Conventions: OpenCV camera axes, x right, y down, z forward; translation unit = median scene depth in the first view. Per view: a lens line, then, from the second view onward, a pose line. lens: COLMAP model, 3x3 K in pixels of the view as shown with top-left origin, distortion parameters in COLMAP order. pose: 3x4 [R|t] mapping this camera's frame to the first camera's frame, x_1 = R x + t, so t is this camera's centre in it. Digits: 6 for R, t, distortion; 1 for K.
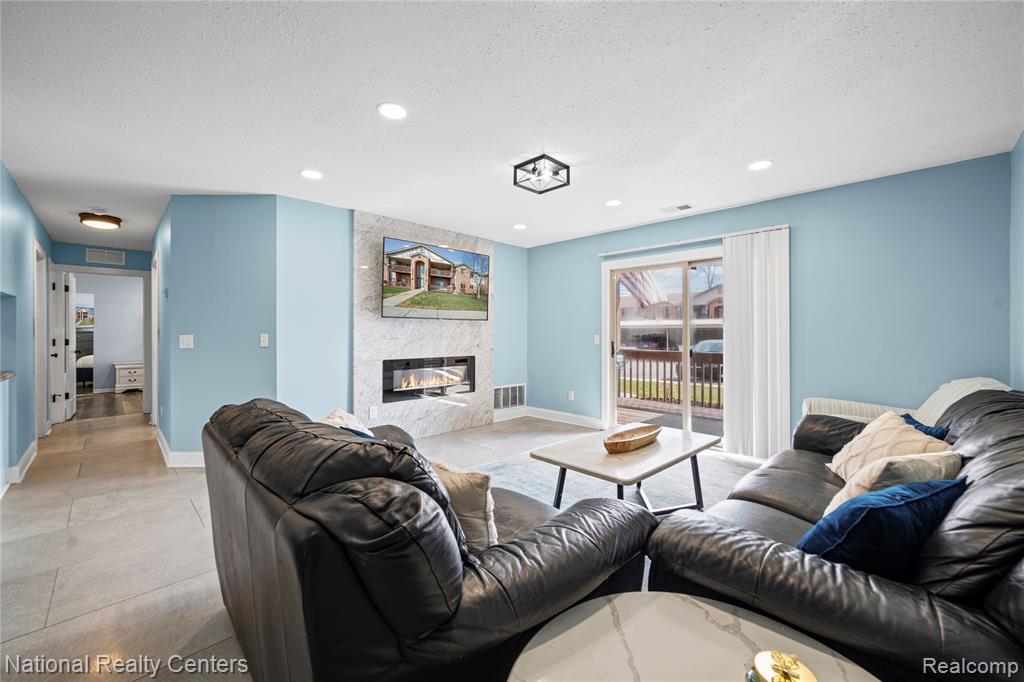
lens RADIAL K [[408.7, 0, 508.0], [0, 408.7, 330.3], [0, 0, 1]] dist [0.000046, 0.000063]
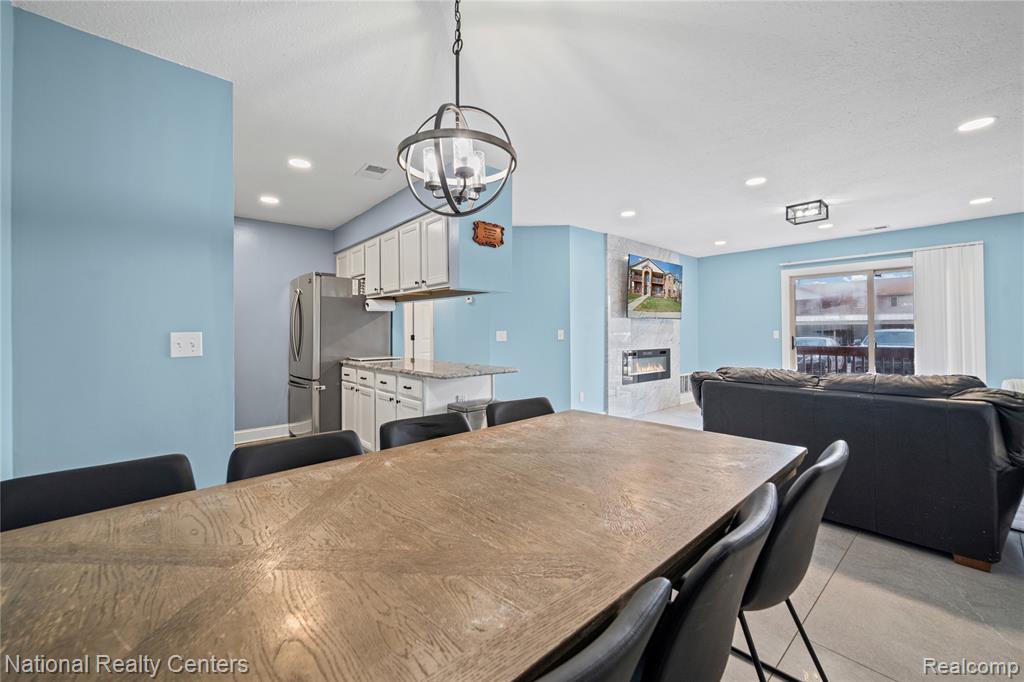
lens RADIAL K [[421.0, 0, 523.5], [0, 421.0, 327.2], [0, 0, 1]] dist [-0.000244, 0.013548]
pose [[0.999023, -0.003730, -0.044031, -0.539994], [0.003563, 0.999986, -0.003874, 0.003558], [0.044045, 0.003714, 0.999023, -0.302943]]
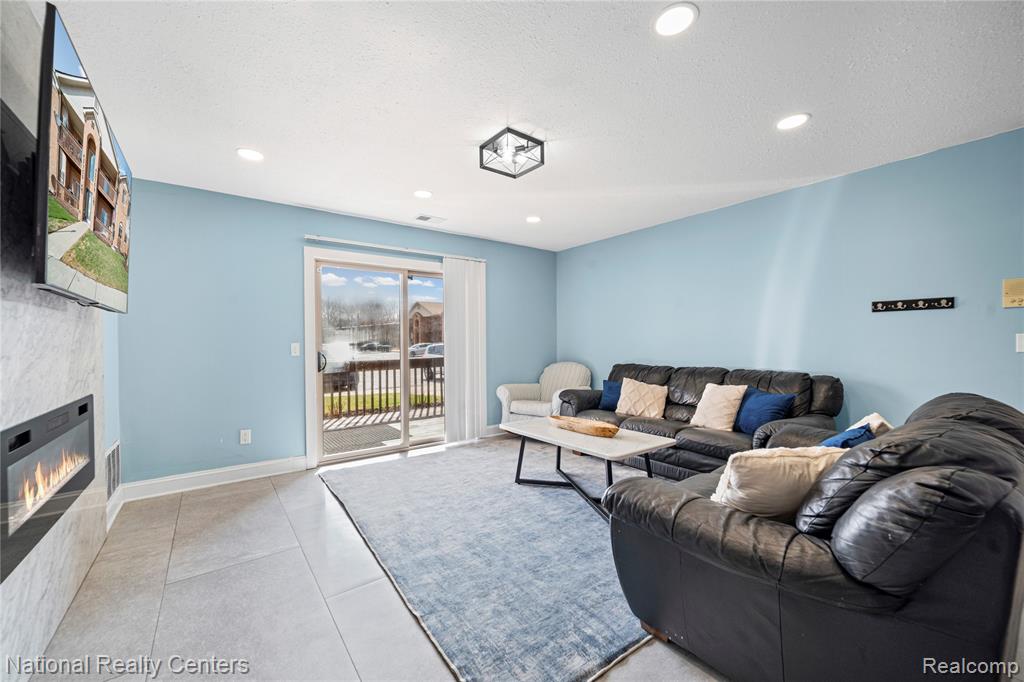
lens RADIAL K [[404.4, 0, 509.2], [0, 404.4, 345.9], [0, 0, 1]] dist [0.000868, 0.000041]
pose [[0.145071, -0.017587, 0.989265, -0.519983], [-0.000682, 0.999840, 0.017875, 0.002701], [-0.989421, -0.003268, 0.145036, 0.598477]]
